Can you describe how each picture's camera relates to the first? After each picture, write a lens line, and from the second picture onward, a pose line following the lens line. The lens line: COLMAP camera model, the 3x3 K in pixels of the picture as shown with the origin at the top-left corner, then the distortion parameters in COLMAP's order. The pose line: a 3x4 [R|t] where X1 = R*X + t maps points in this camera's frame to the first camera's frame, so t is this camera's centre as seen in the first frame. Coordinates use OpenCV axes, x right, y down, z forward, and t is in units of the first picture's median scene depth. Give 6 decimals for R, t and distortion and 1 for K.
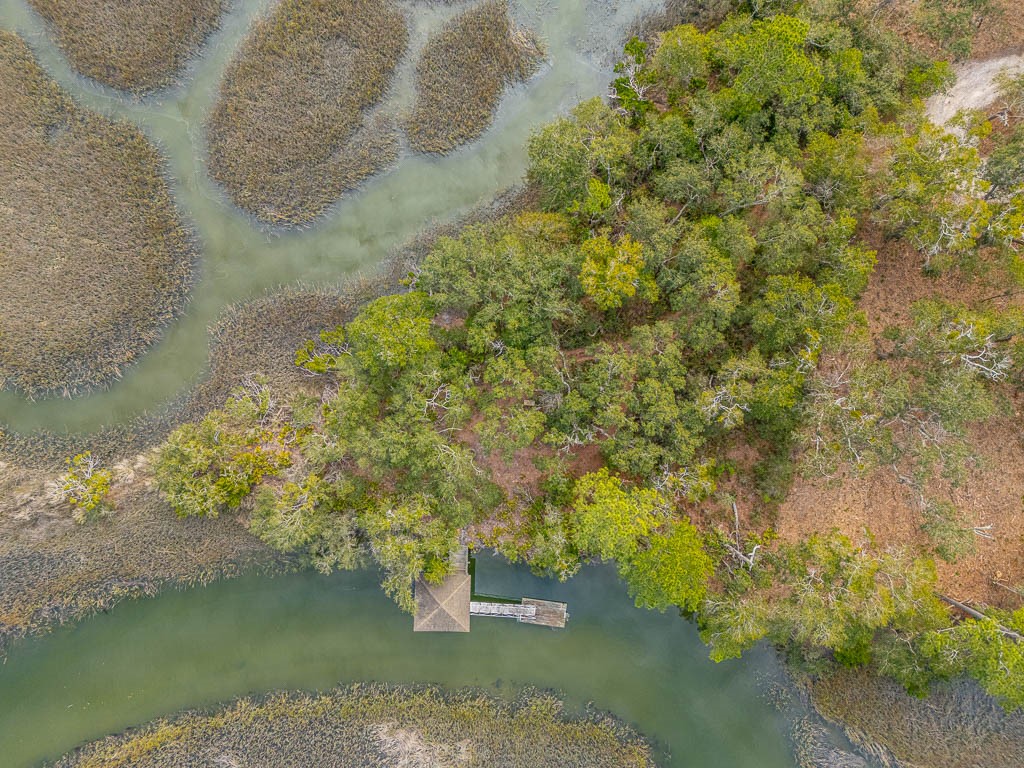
lens RADIAL K [[738.4, 0, 509.8], [0, 738.4, 384.7], [0, 0, 1]] dist [0.115380, -0.095330]
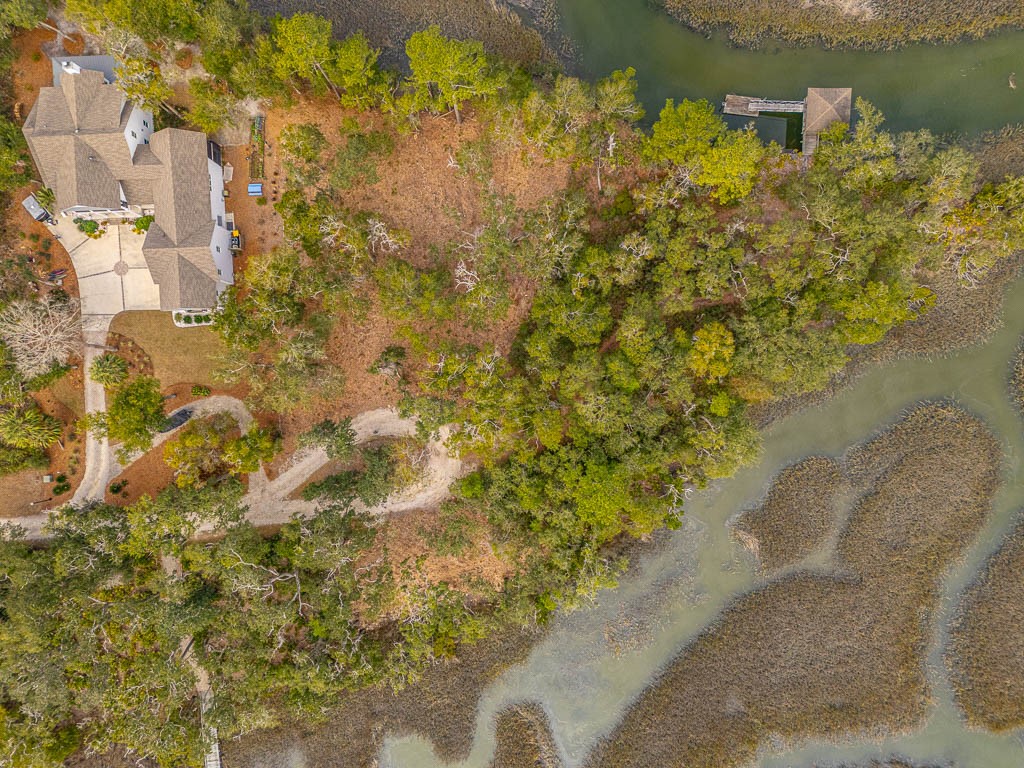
lens RADIAL K [[738.4, 0, 509.8], [0, 738.4, 384.7], [0, 0, 1]] dist [0.115380, -0.095330]
pose [[-0.998942, -0.014691, 0.043586, 0.429501], [0.015123, -0.999840, 0.009598, -0.227277], [0.043438, 0.010247, 0.999004, -0.376459]]
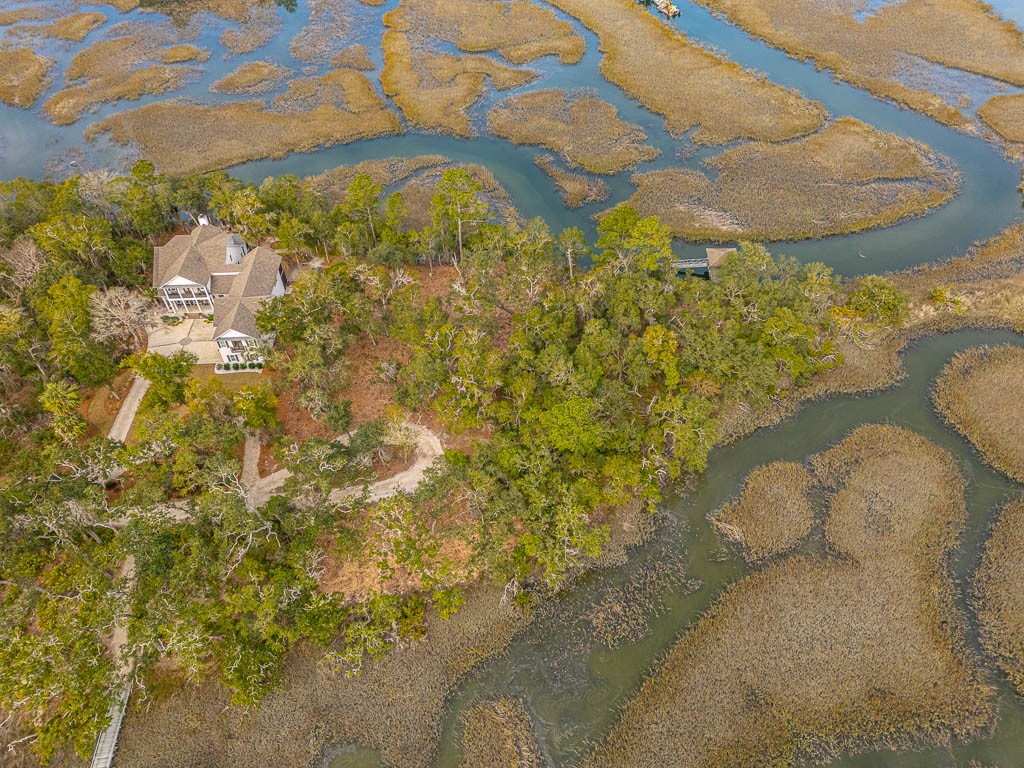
lens RADIAL K [[738.4, 0, 509.8], [0, 738.4, 384.7], [0, 0, 1]] dist [0.115380, -0.095330]
pose [[-0.998577, 0.016020, 0.050873, 0.370211], [0.024967, -0.702464, 0.711281, -1.367301], [0.047131, 0.711539, 0.701065, -0.110509]]
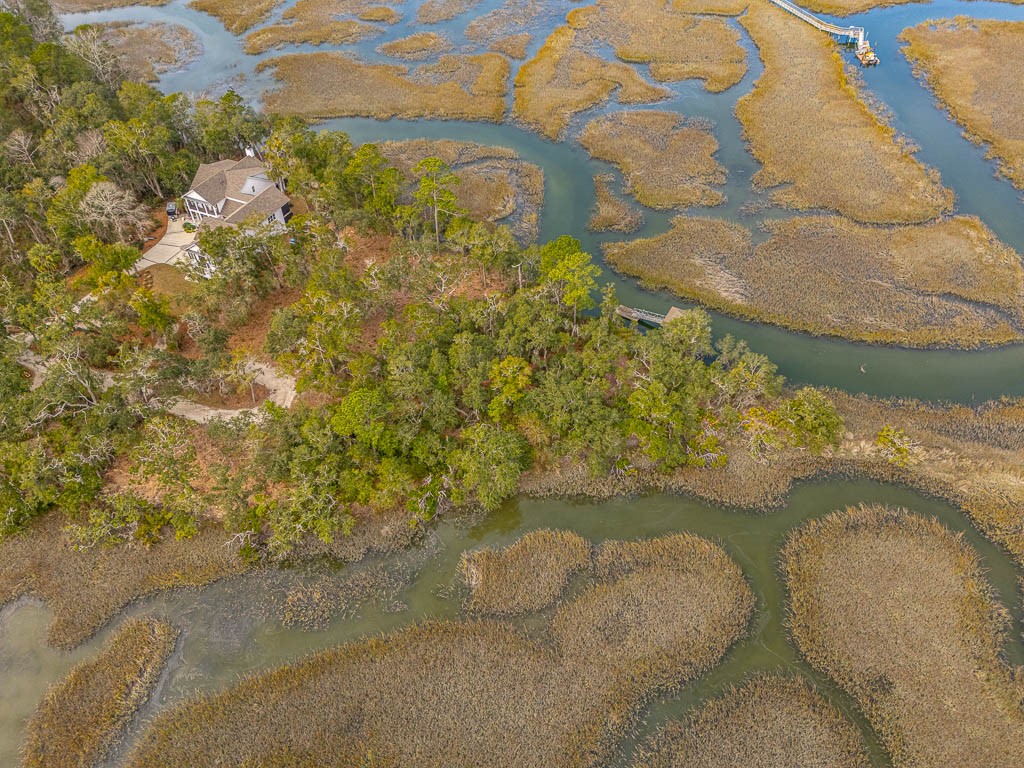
lens RADIAL K [[738.4, 0, 509.8], [0, 738.4, 384.7], [0, 0, 1]] dist [0.115380, -0.095330]
pose [[-0.881059, -0.307489, 0.359425, -0.438717], [0.472023, -0.620550, 0.626188, -1.145857], [0.030495, 0.721366, 0.691883, -0.097431]]
